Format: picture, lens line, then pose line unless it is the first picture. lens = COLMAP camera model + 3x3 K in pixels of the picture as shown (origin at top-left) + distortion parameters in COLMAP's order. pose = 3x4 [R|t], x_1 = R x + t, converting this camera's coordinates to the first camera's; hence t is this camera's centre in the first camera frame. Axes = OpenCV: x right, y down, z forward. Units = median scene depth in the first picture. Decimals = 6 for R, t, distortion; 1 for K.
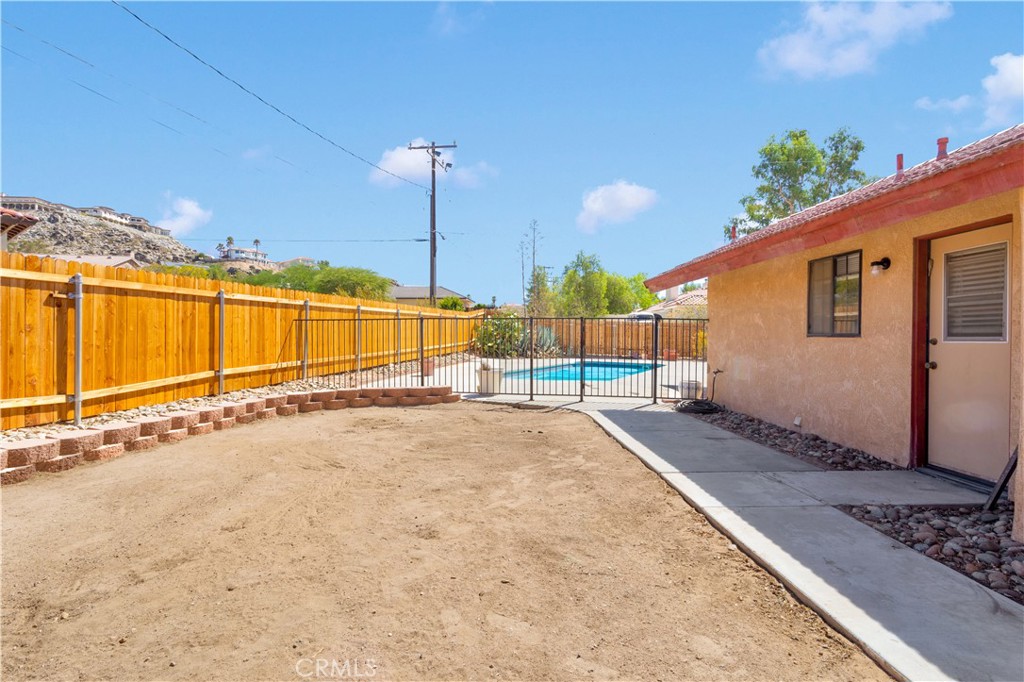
lens RADIAL K [[524.3, 0, 526.7], [0, 524.3, 339.1], [0, 0, 1]] dist [0.001509, 0.000399]
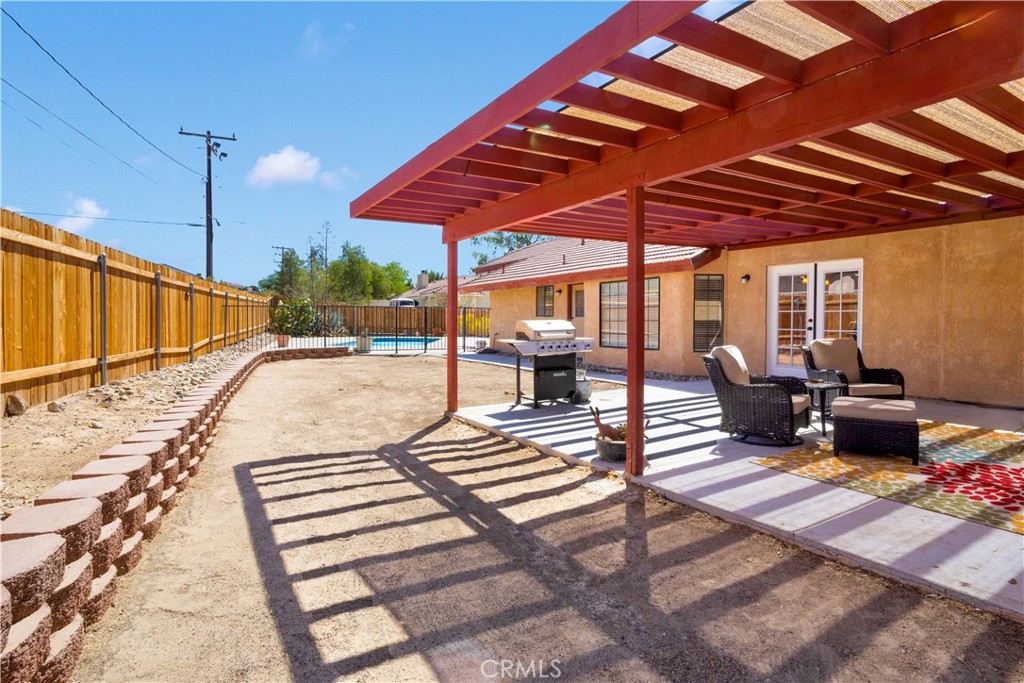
lens RADIAL K [[510.3, 0, 515.0], [0, 510.3, 326.8], [0, 0, 1]] dist [0.001509, 0.000249]
pose [[0.888301, -0.007727, 0.459196, -0.102946], [0.003808, 0.999948, 0.009460, 0.003463], [-0.459246, -0.006655, 0.888284, -0.171116]]
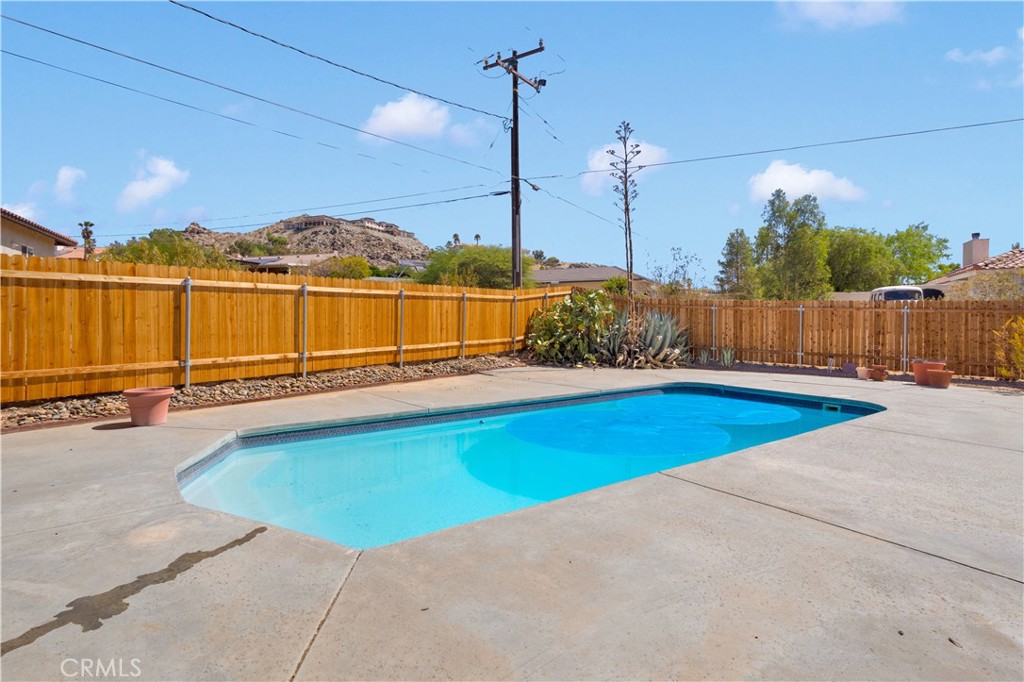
lens RADIAL K [[522.1, 0, 512.1], [0, 522.1, 327.3], [0, 0, 1]] dist [0.001206, 0.000903]
pose [[0.888761, 0.000455, -0.458371, 0.133772], [-0.000894, 0.999999, -0.000741, -0.005867], [0.458371, 0.001068, 0.888760, 0.364857]]
